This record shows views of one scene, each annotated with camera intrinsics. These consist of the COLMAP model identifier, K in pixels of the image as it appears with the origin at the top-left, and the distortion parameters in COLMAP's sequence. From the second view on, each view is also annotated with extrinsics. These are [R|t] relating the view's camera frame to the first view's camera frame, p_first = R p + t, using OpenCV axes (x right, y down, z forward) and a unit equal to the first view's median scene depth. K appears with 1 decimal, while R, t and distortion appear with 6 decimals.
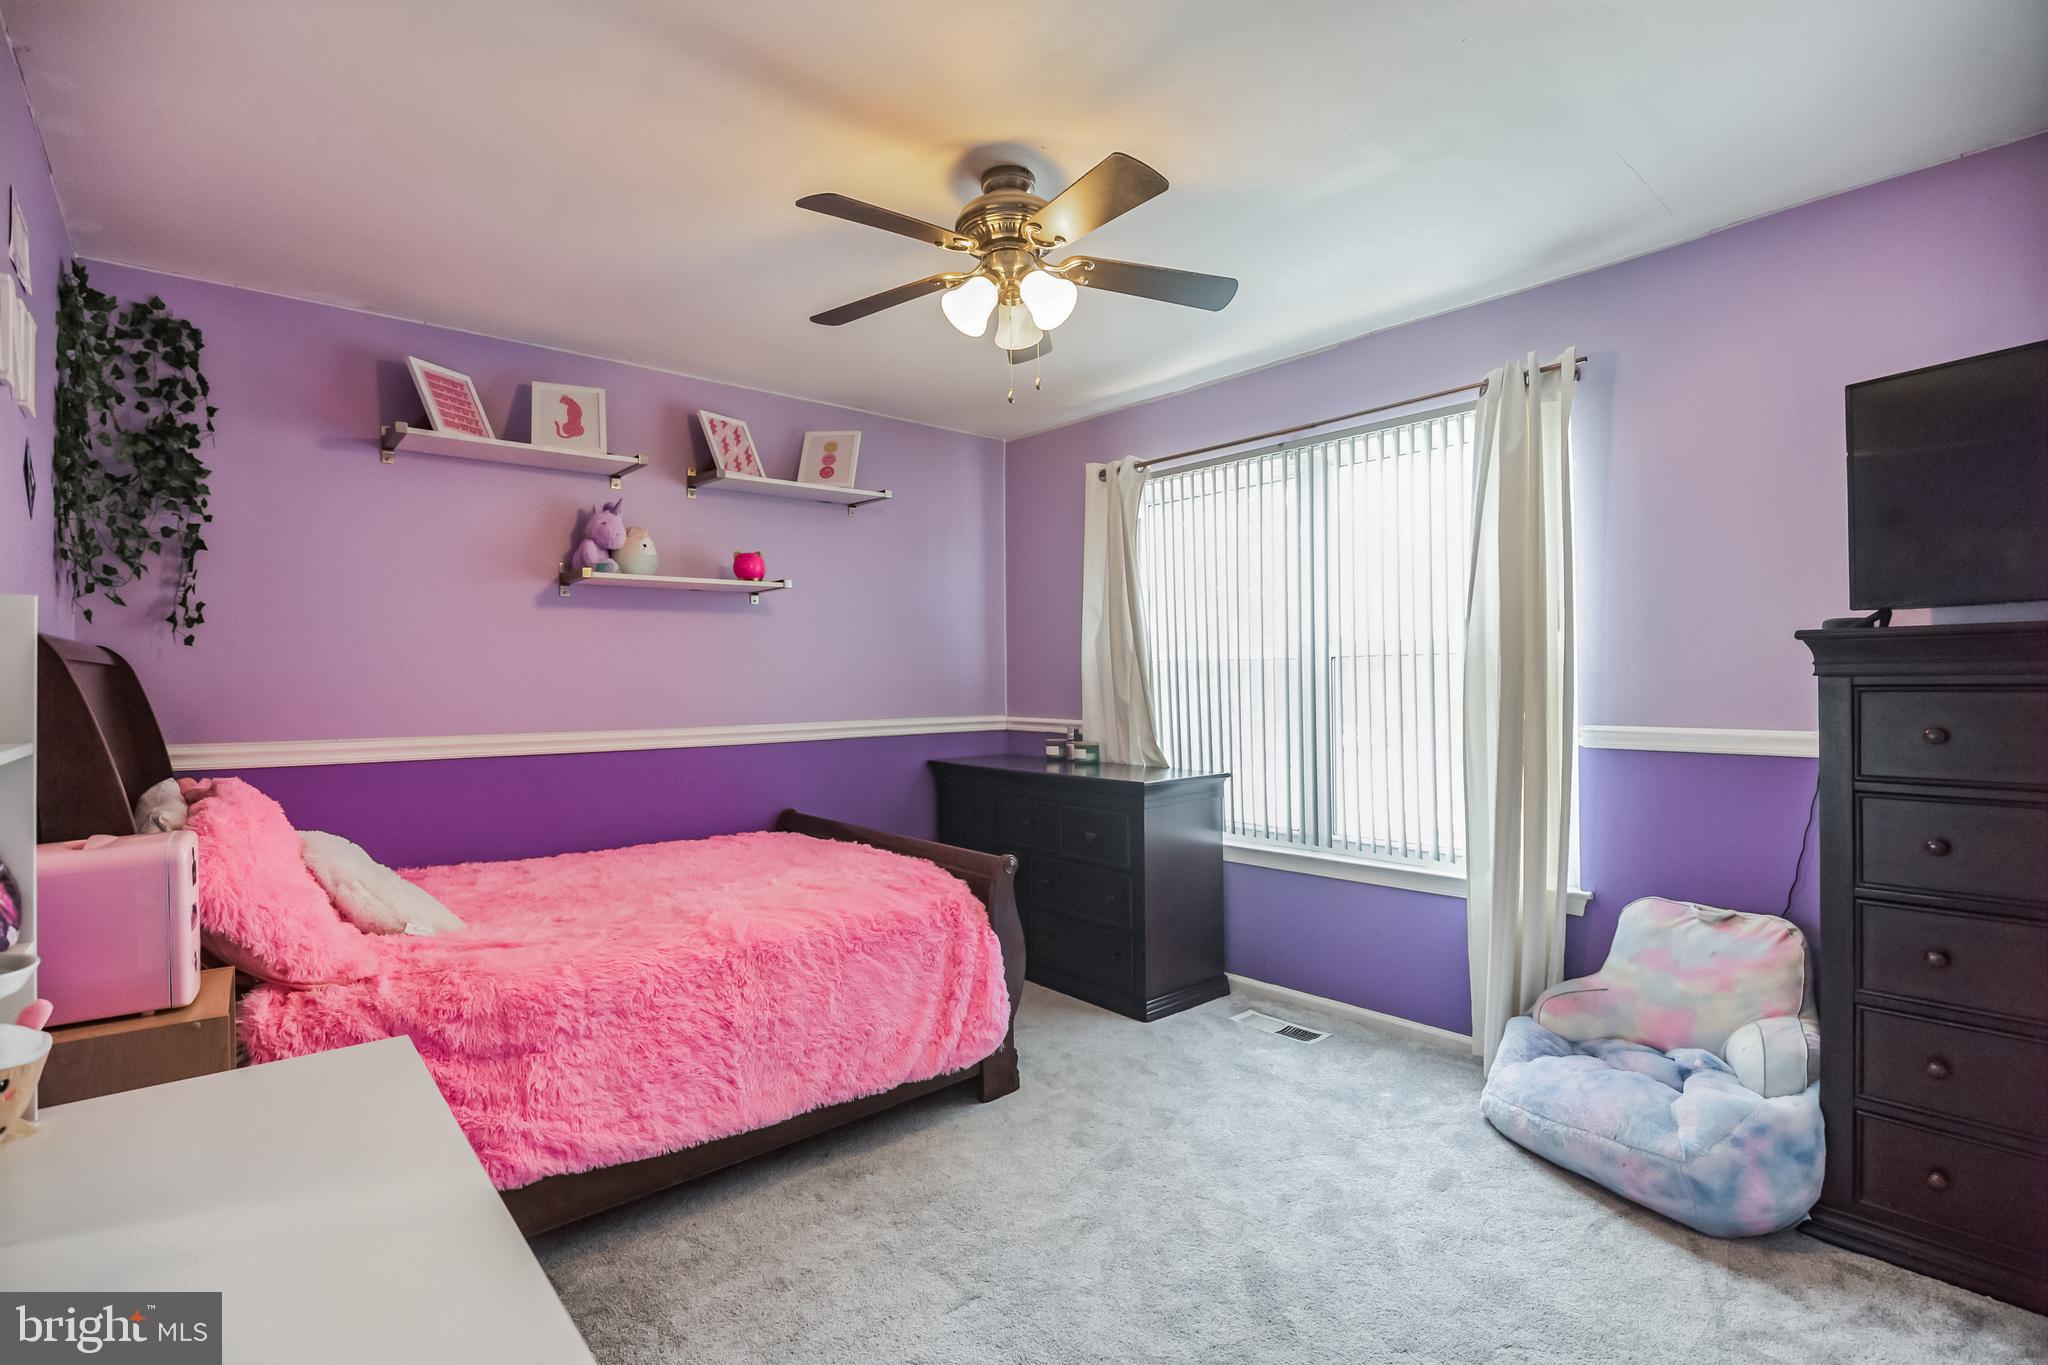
lens RADIAL K [[934.6, 0, 1012.1], [0, 934.6, 678.2], [0, 0, 1]] dist [-0.034719, 0.004589]
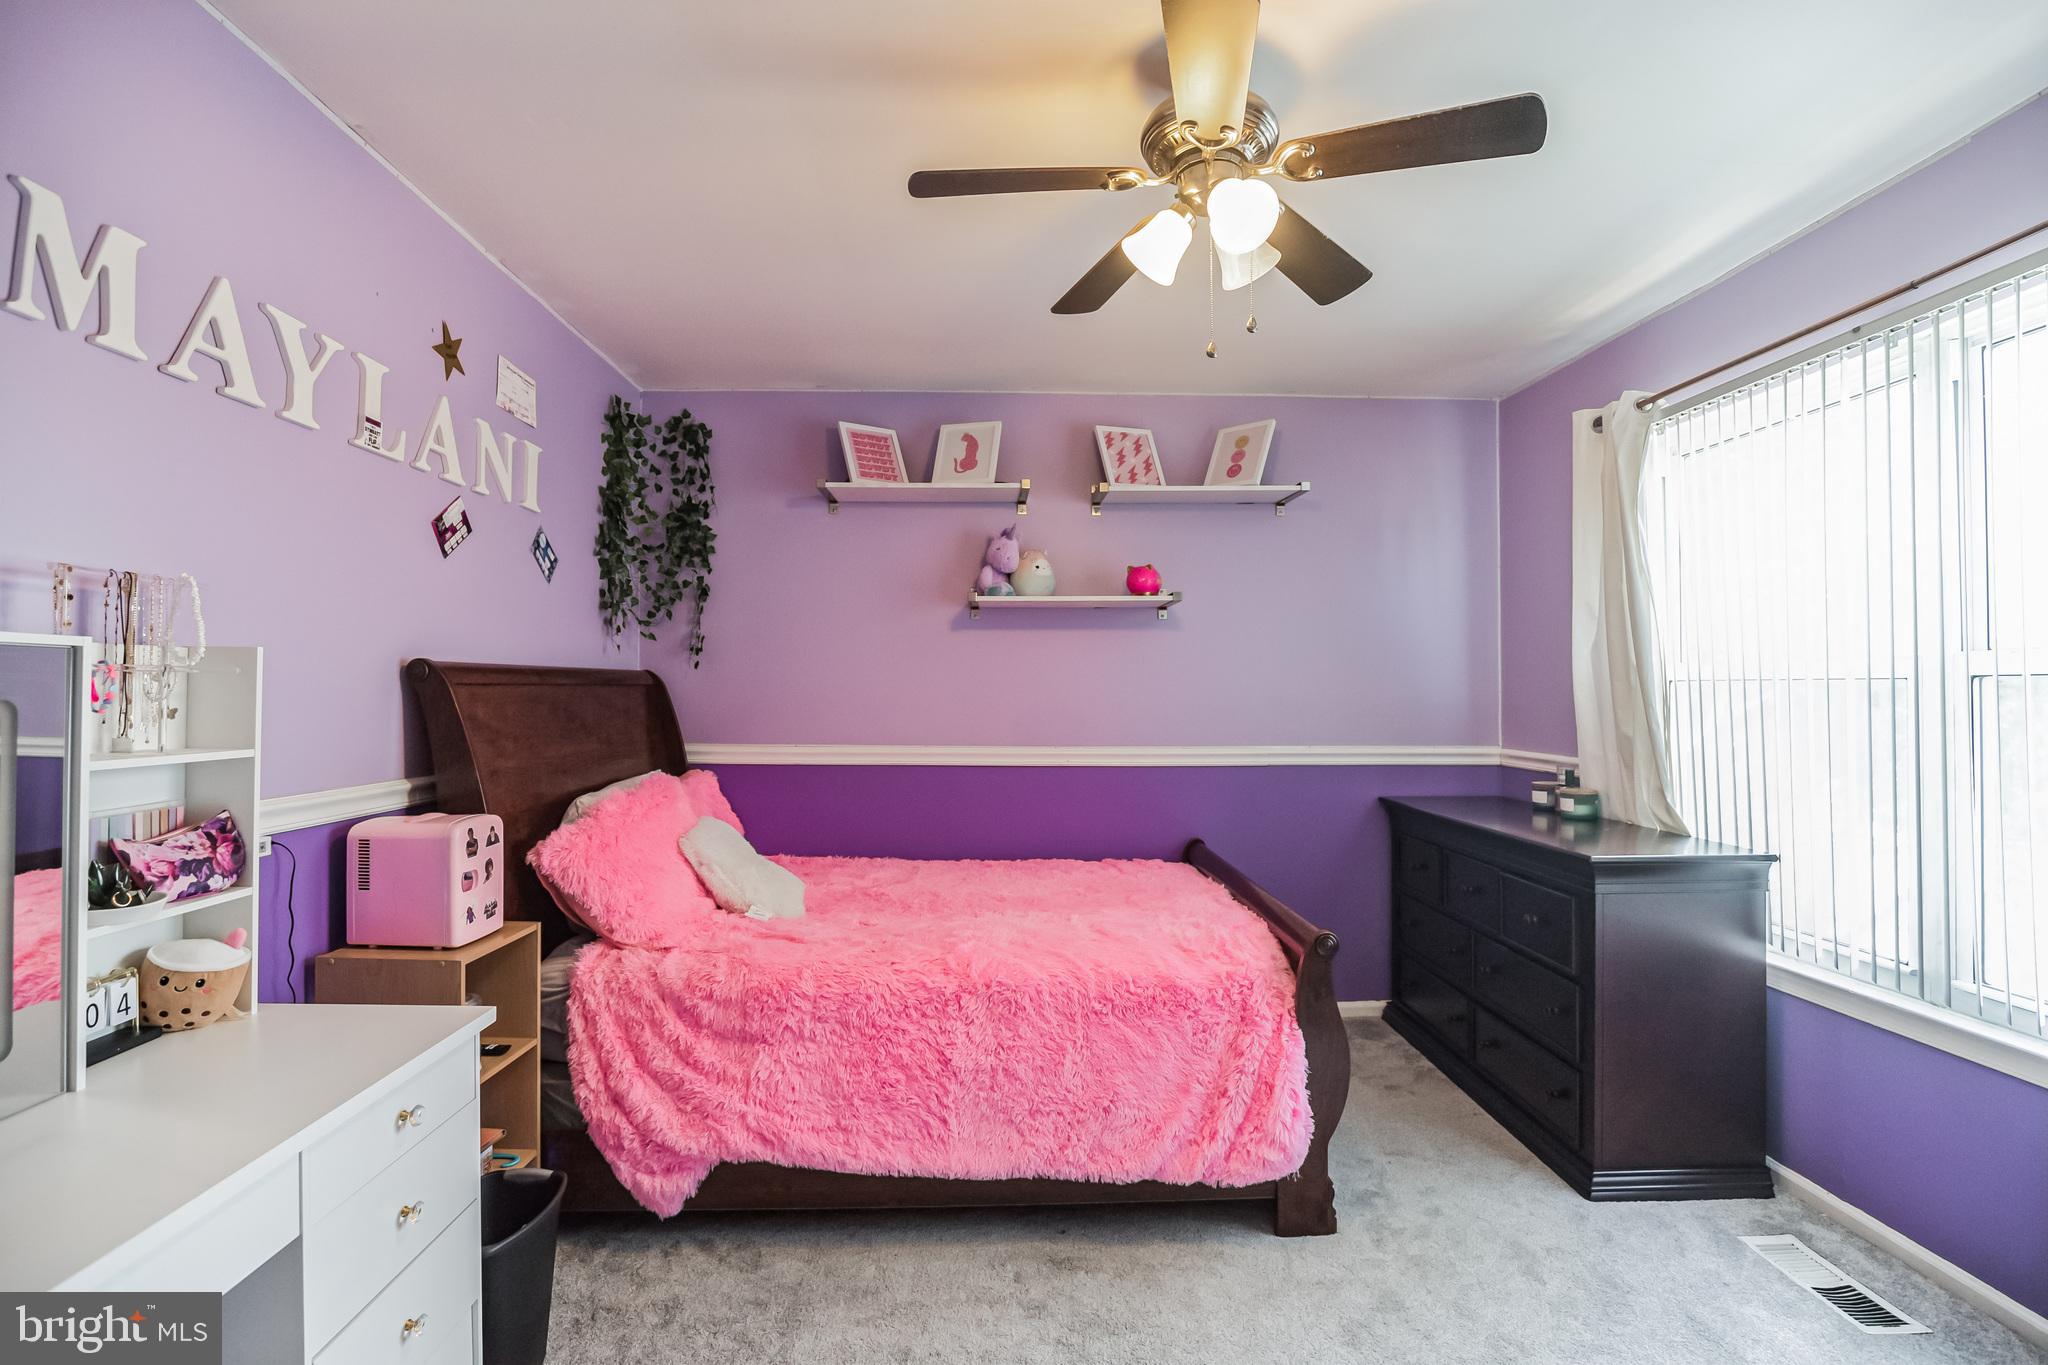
lens RADIAL K [[934.6, 0, 1012.1], [0, 934.6, 678.2], [0, 0, 1]] dist [-0.034719, 0.004589]
pose [[0.777093, 0.000907, -0.629385, 0.295574], [-0.008011, 0.999932, -0.008449, -0.014724], [0.629335, 0.011608, 0.777048, 0.237792]]
